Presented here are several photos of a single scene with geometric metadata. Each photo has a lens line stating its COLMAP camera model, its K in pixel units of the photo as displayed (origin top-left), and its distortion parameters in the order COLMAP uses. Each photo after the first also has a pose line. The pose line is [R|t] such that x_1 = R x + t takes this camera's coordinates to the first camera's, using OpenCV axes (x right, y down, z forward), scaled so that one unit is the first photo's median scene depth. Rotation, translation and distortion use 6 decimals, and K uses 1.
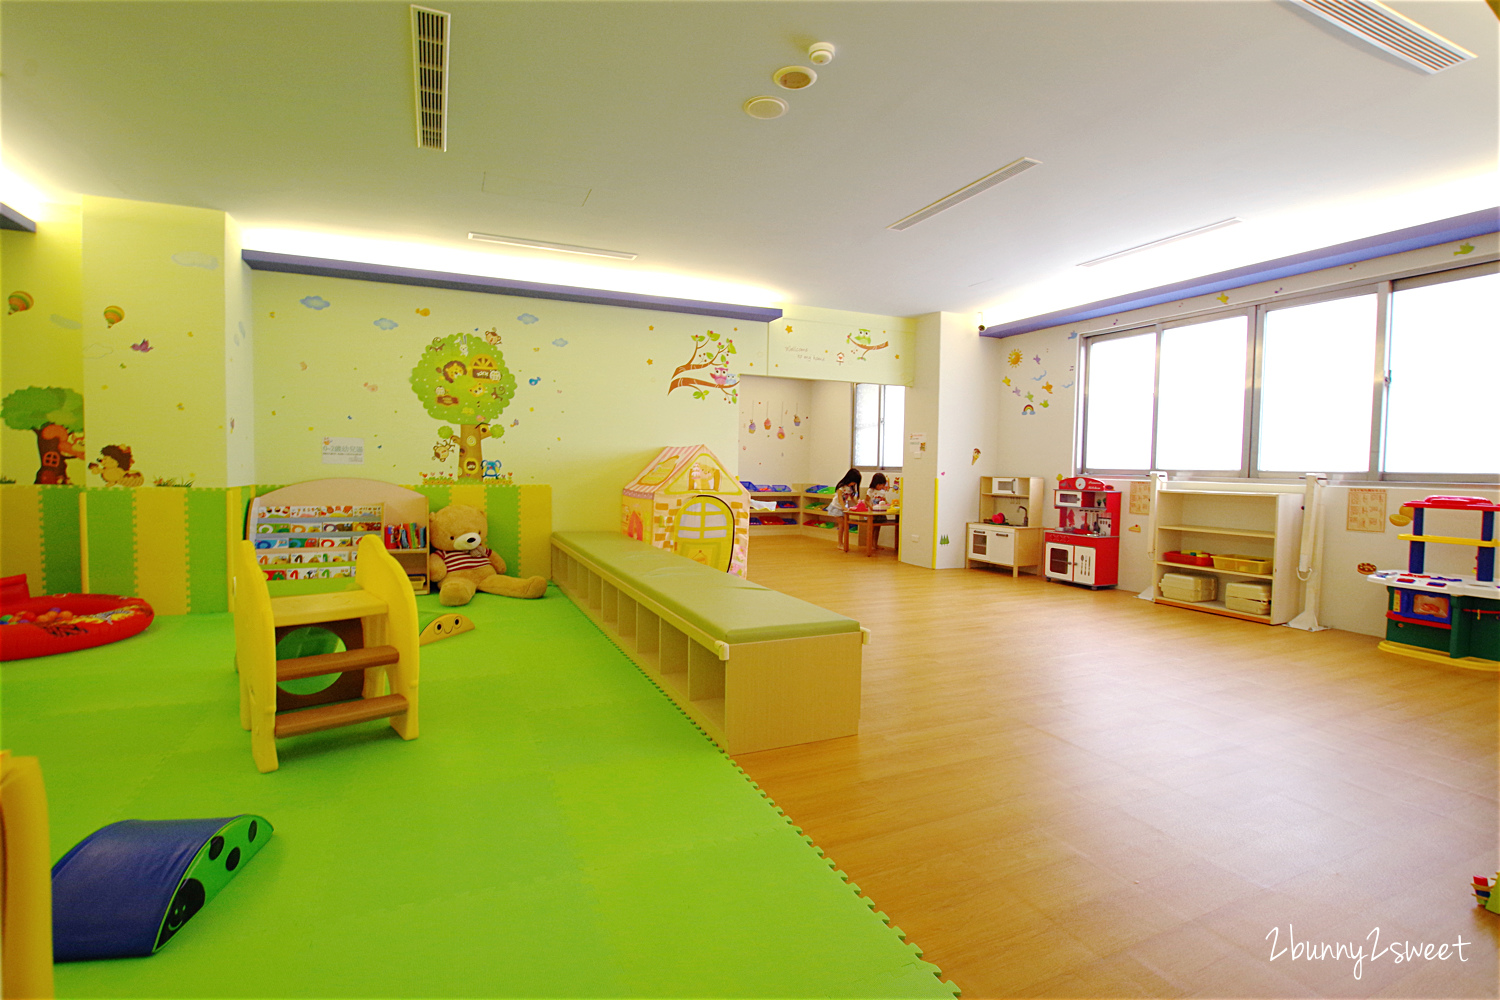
lens RADIAL K [[691.7, 0, 741.1], [0, 691.7, 493.1], [0, 0, 1]] dist [-0.025148, 0.001366]
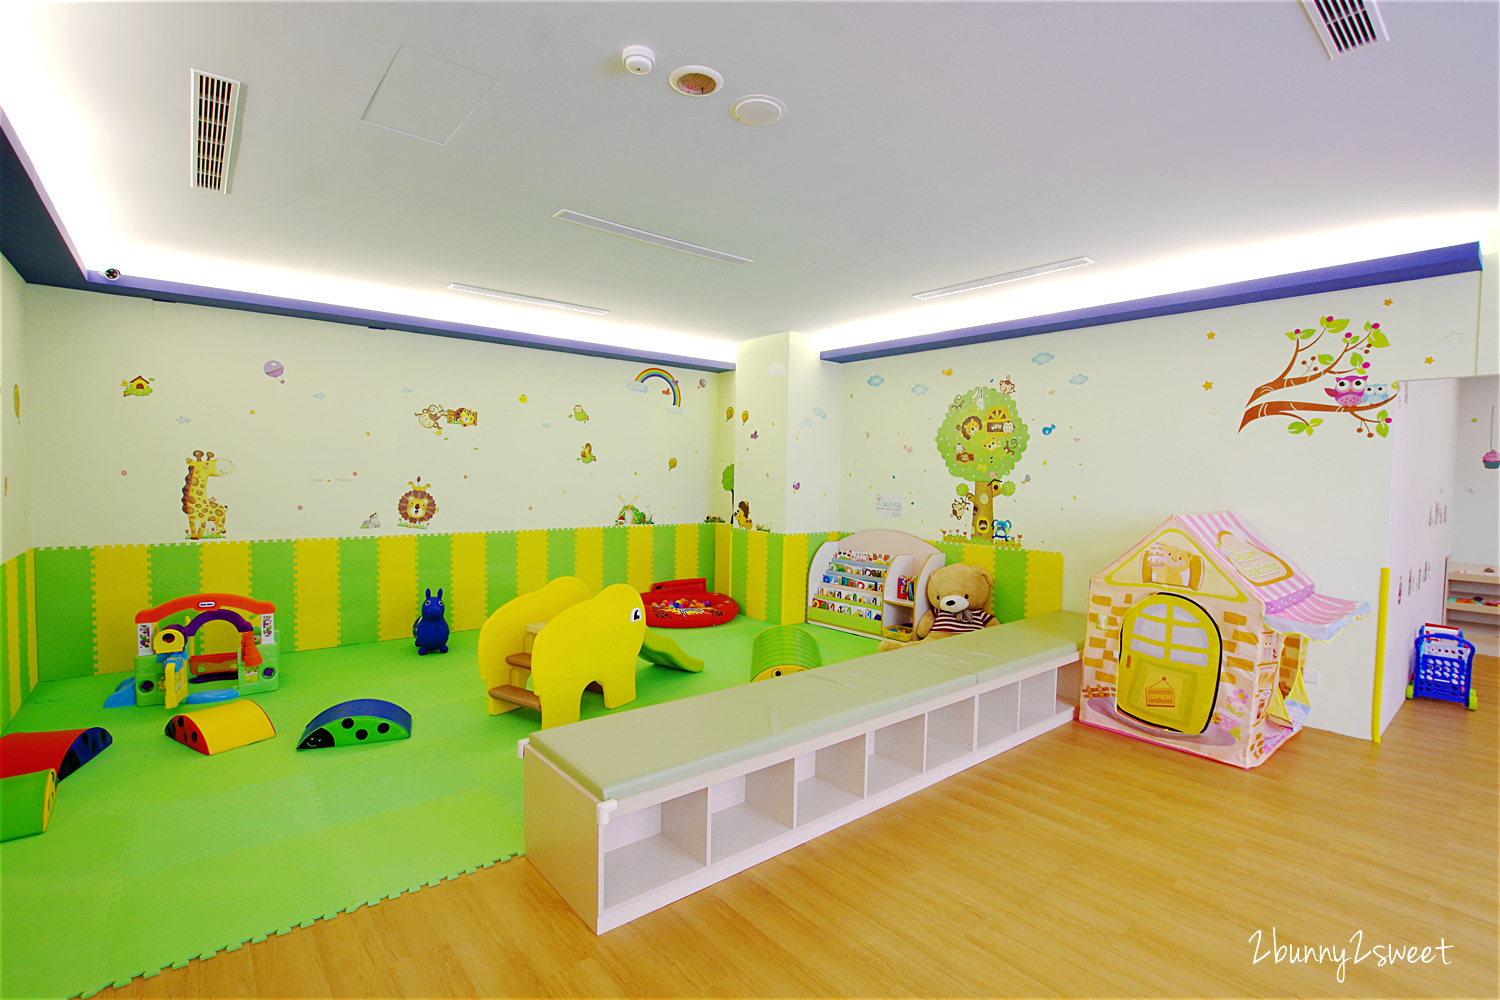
lens RADIAL K [[691.7, 0, 747.6], [0, 691.7, 500.9], [0, 0, 1]] dist [-0.025148, 0.001366]
pose [[0.283691, 0.025937, -0.958565, 0.428633], [-0.052227, 0.998568, 0.011563, -0.067227], [0.957492, 0.046782, 0.284640, 0.421291]]
